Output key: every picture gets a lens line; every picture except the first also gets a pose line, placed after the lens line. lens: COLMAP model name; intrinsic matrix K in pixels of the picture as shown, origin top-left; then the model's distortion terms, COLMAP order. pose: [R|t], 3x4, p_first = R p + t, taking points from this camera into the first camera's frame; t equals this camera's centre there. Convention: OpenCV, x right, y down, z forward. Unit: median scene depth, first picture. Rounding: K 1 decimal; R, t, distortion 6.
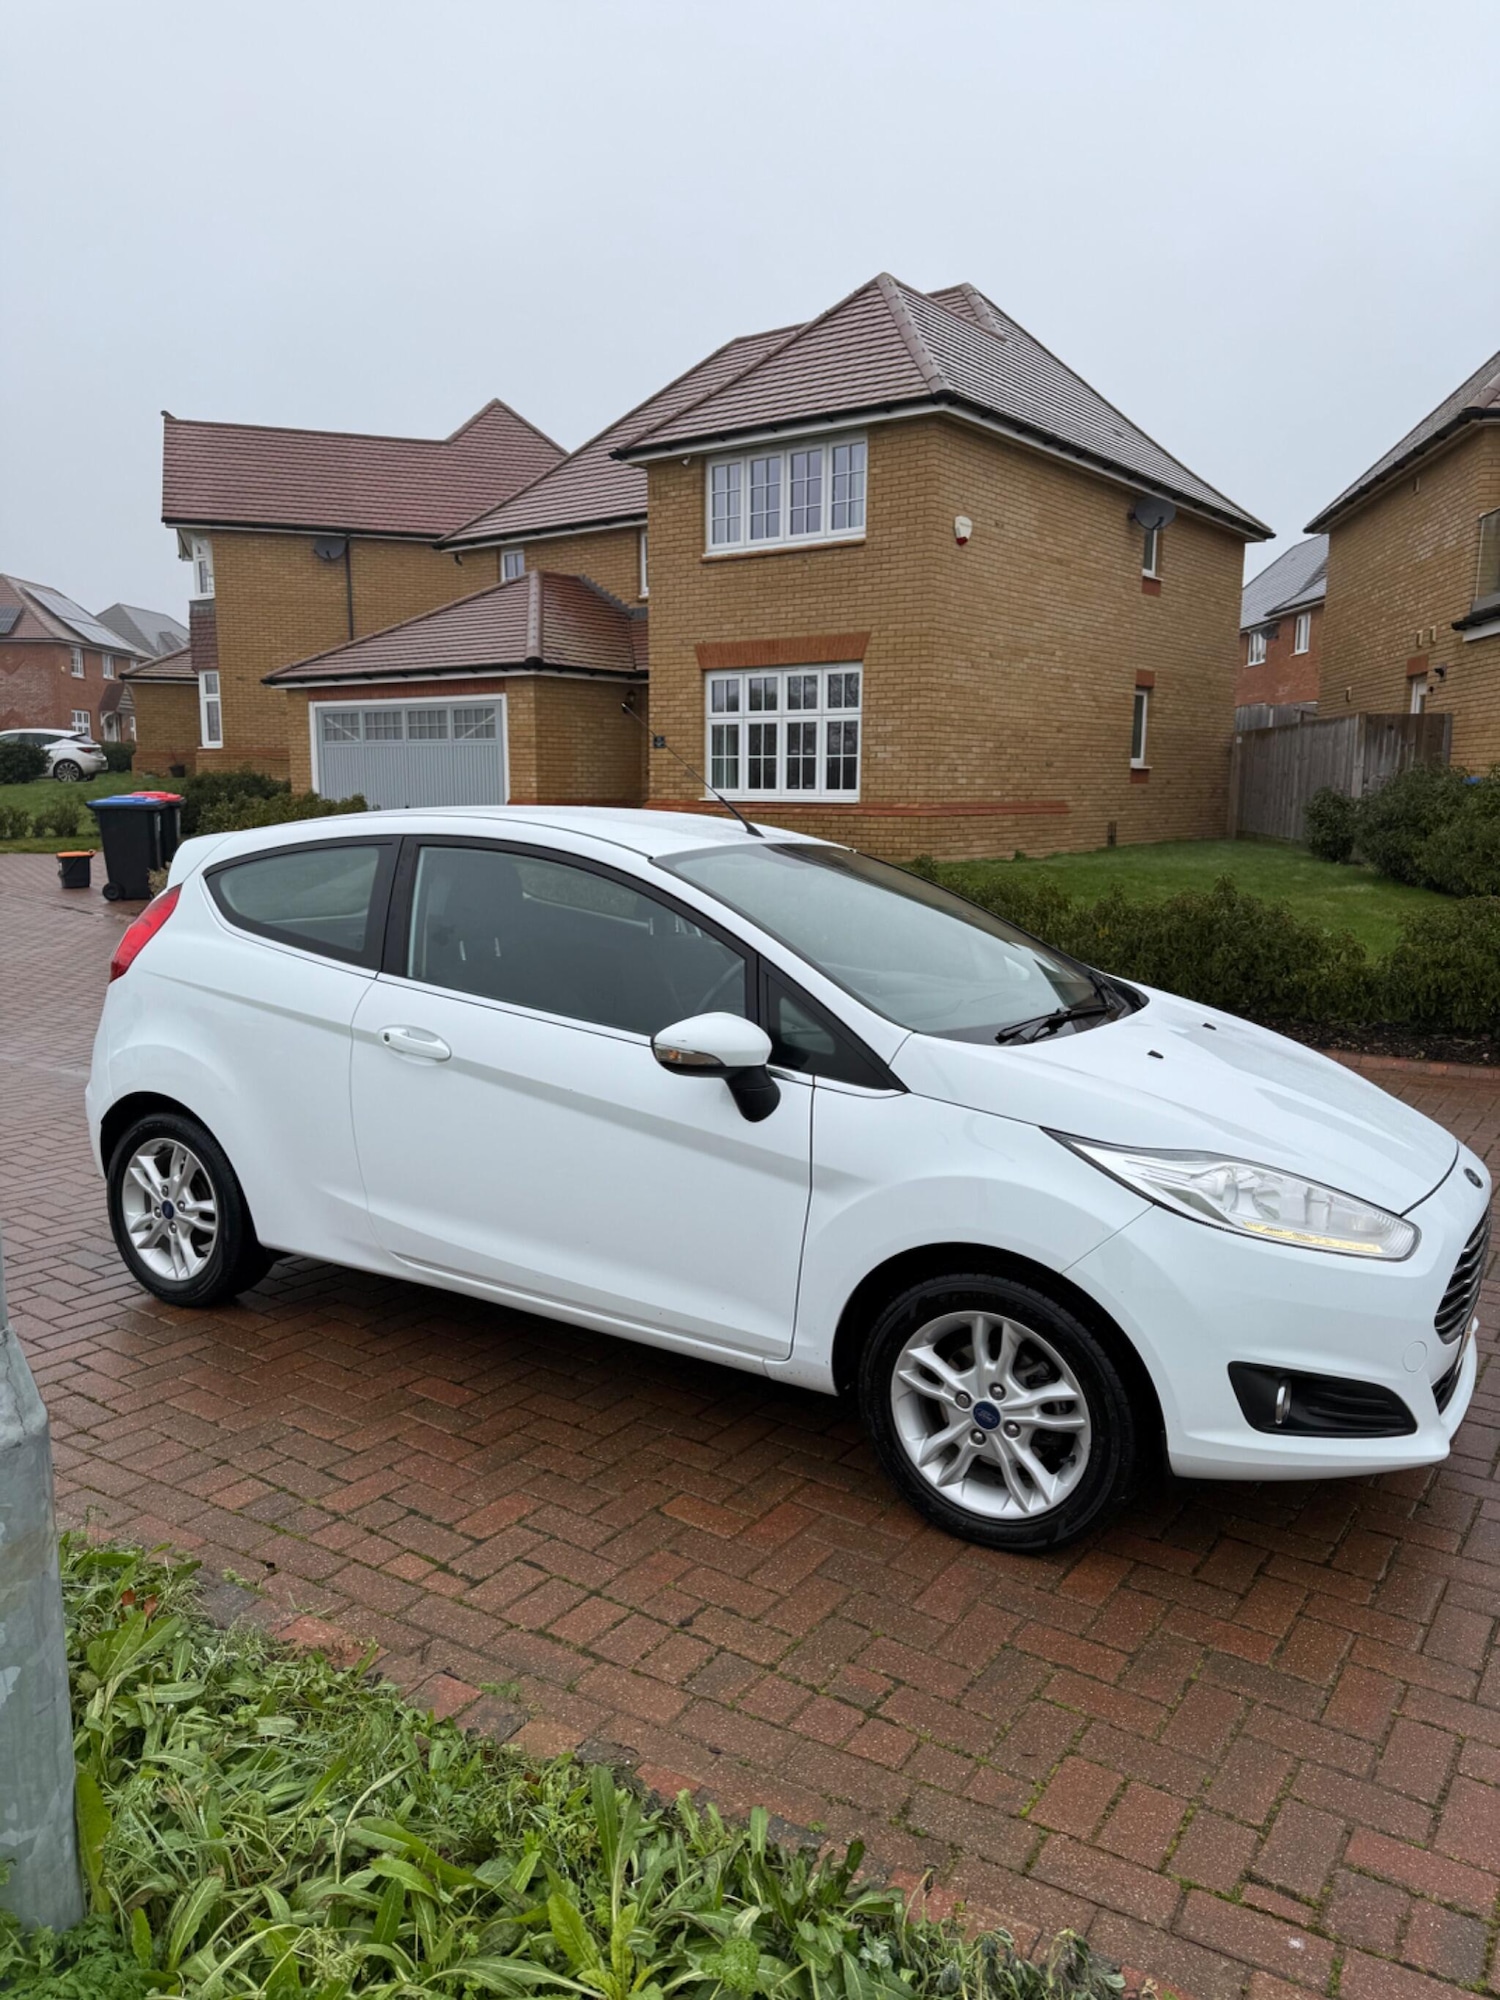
lens RADIAL K [[1407.2, 0, 760.4], [0, 1407.2, 993.0], [0, 0, 1]] dist [0.113804, -0.228877]
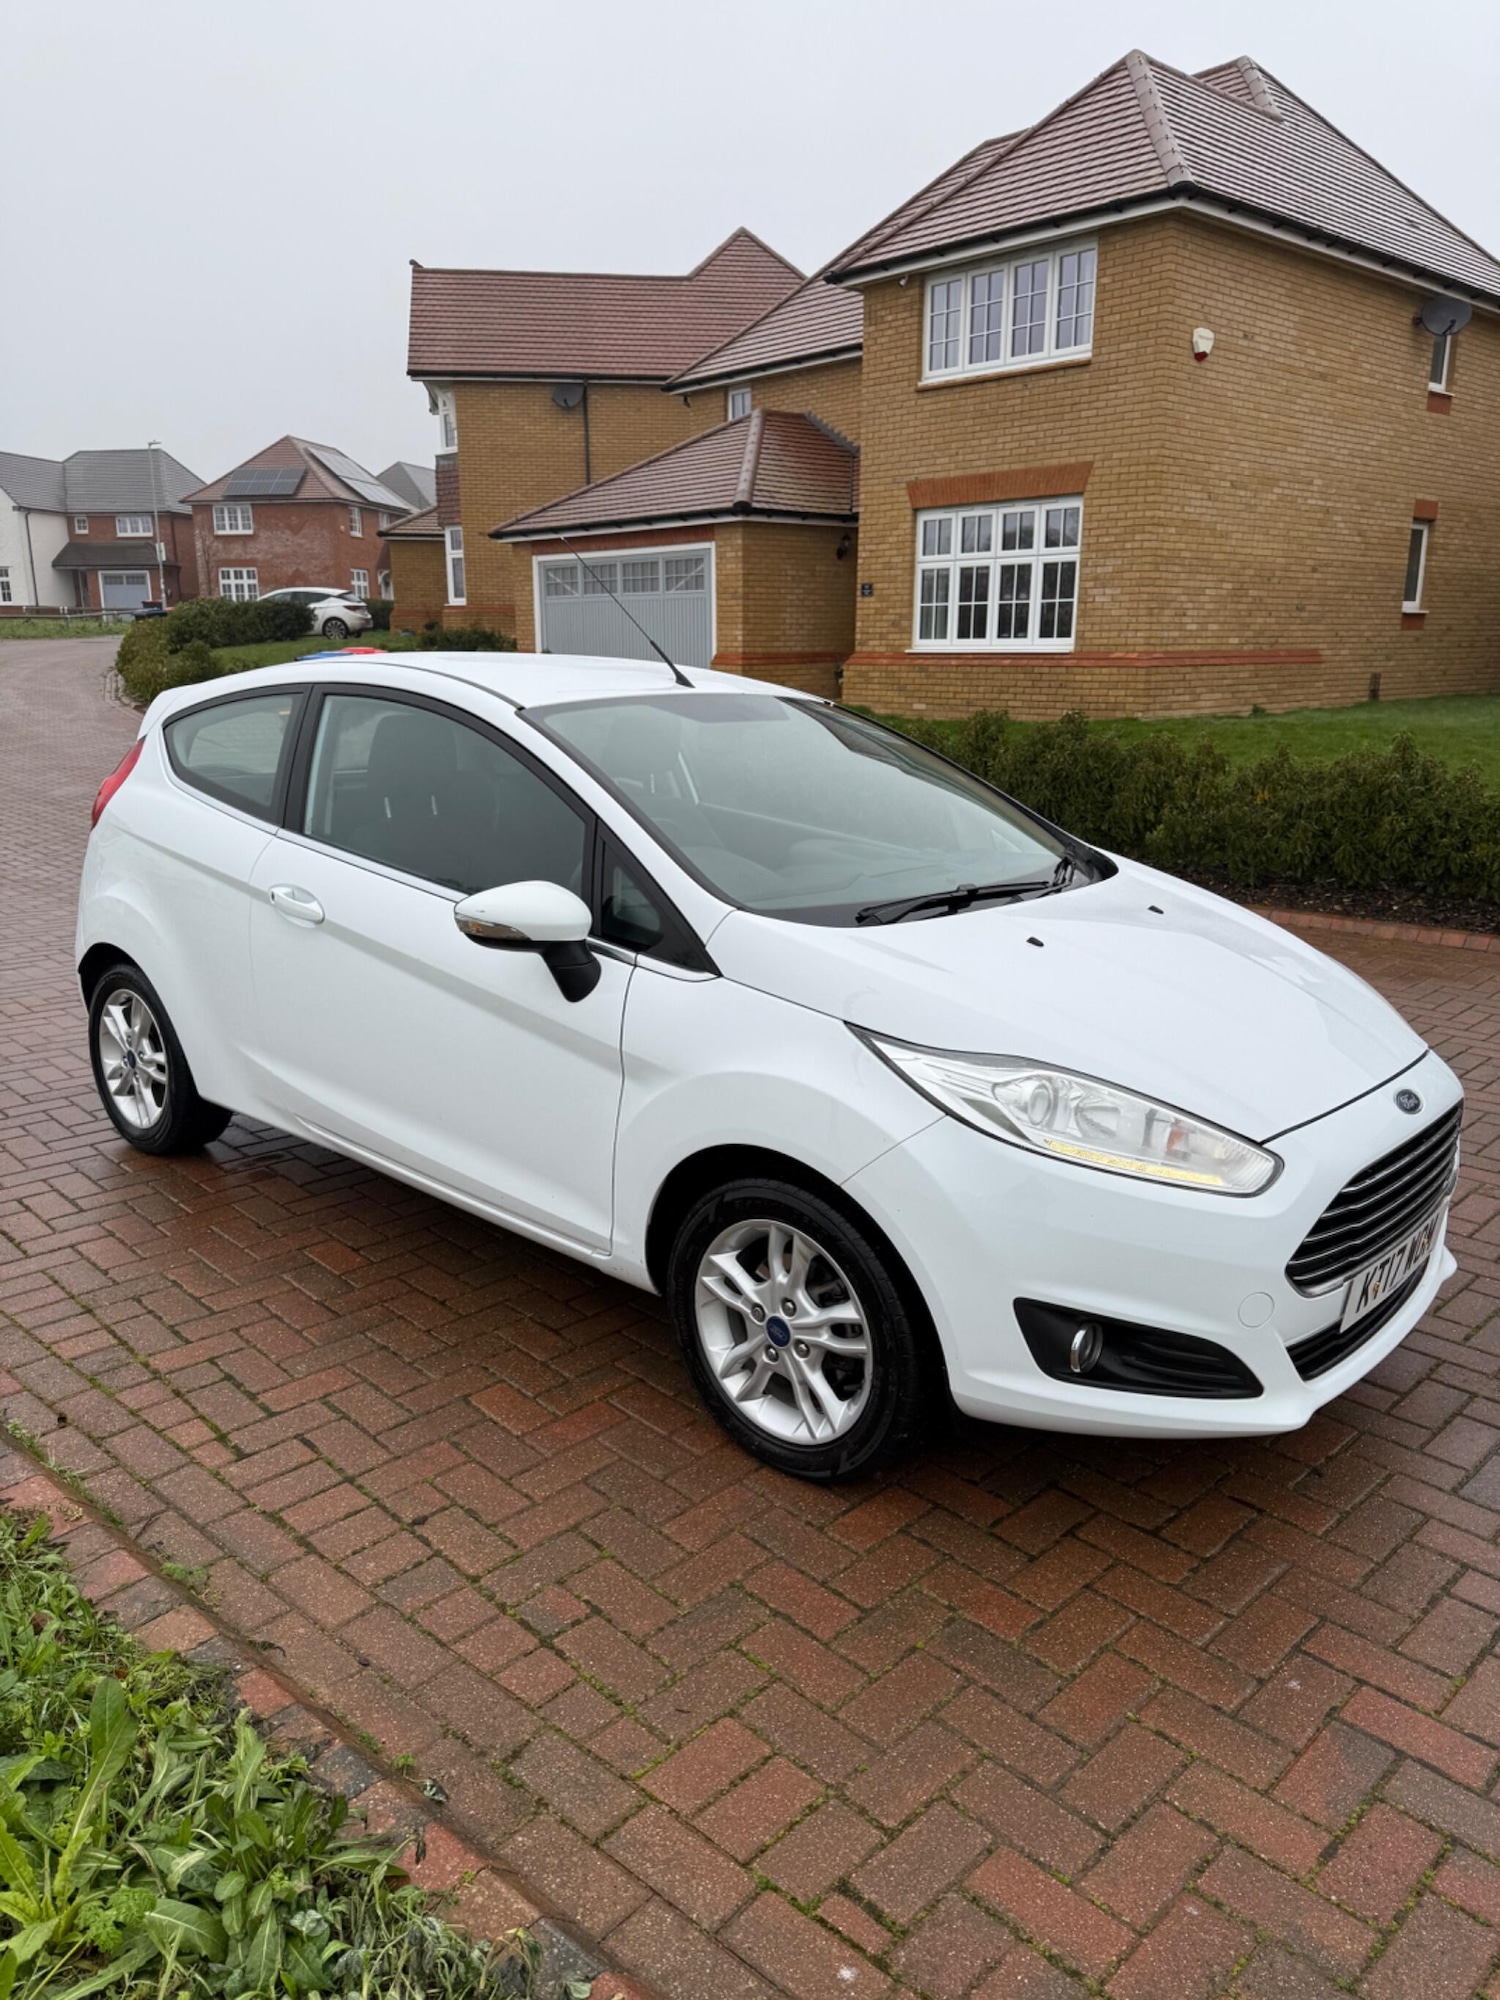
lens RADIAL K [[1427.7, 0, 755.5], [0, 1427.7, 986.9], [0, 0, 1]] dist [0.068986, -0.118888]
pose [[0.980382, 0.038547, -0.193300, 0.056609], [-0.020506, 0.995315, 0.094482, -0.001647], [0.196036, -0.088665, 0.976580, 0.021831]]
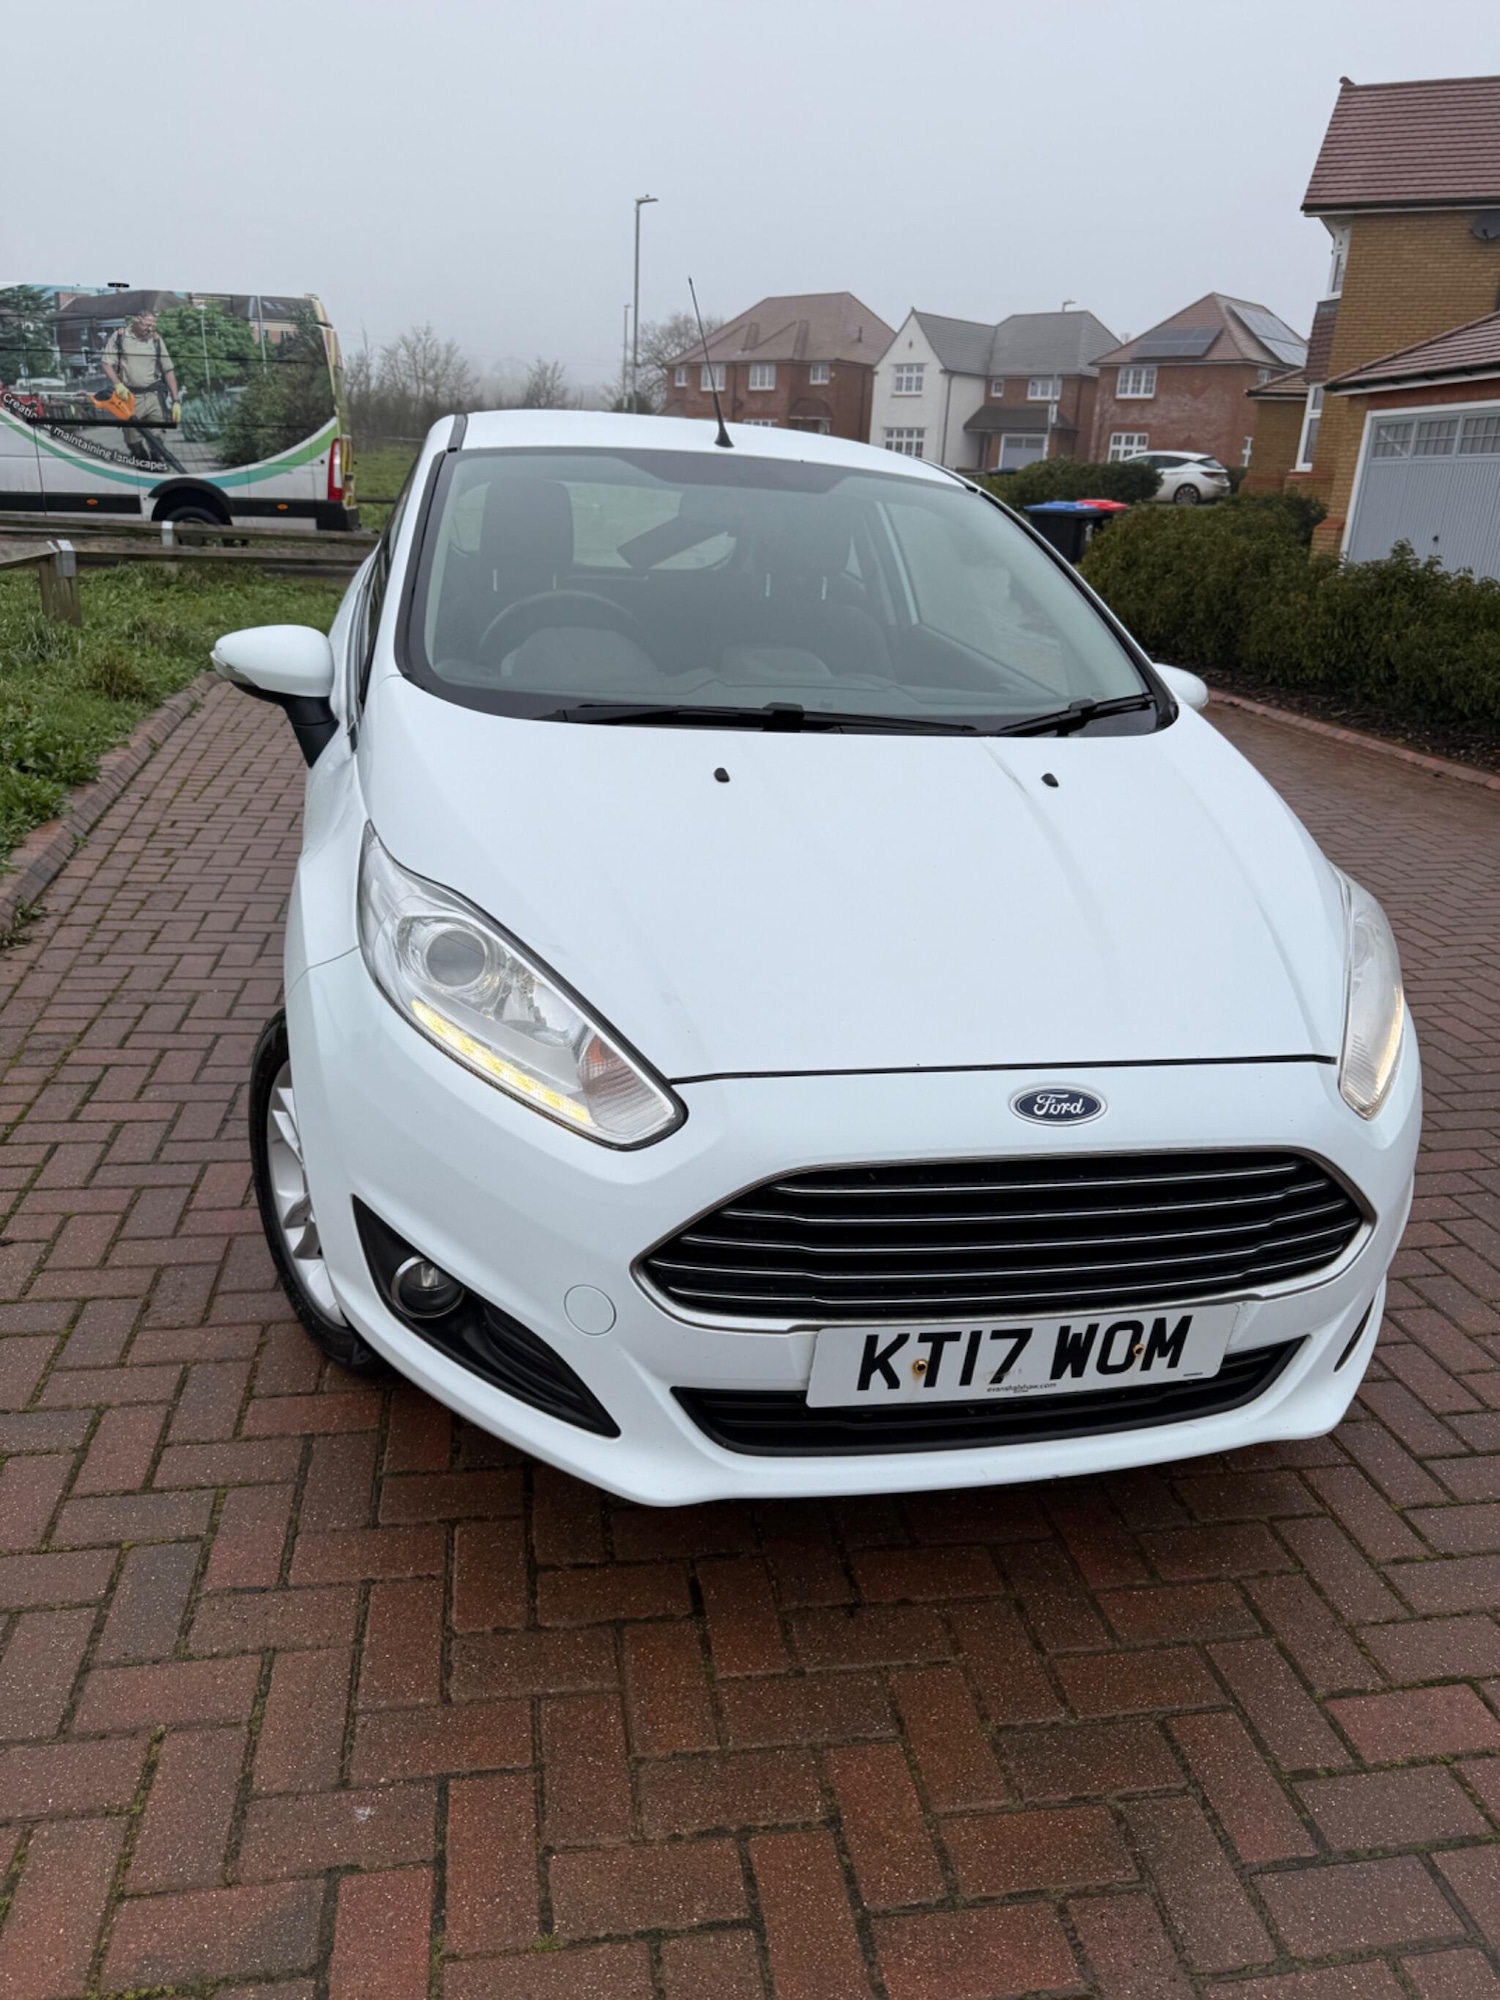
lens RADIAL K [[1421.5, 0, 756.2], [0, 1421.5, 992.4], [0, 0, 1]] dist [0.065395, -0.073218]
pose [[0.693644, 0.265885, -0.669450, 0.145863], [-0.152553, 0.962524, 0.224220, -0.000297], [0.703978, -0.053402, 0.708211, 0.108635]]
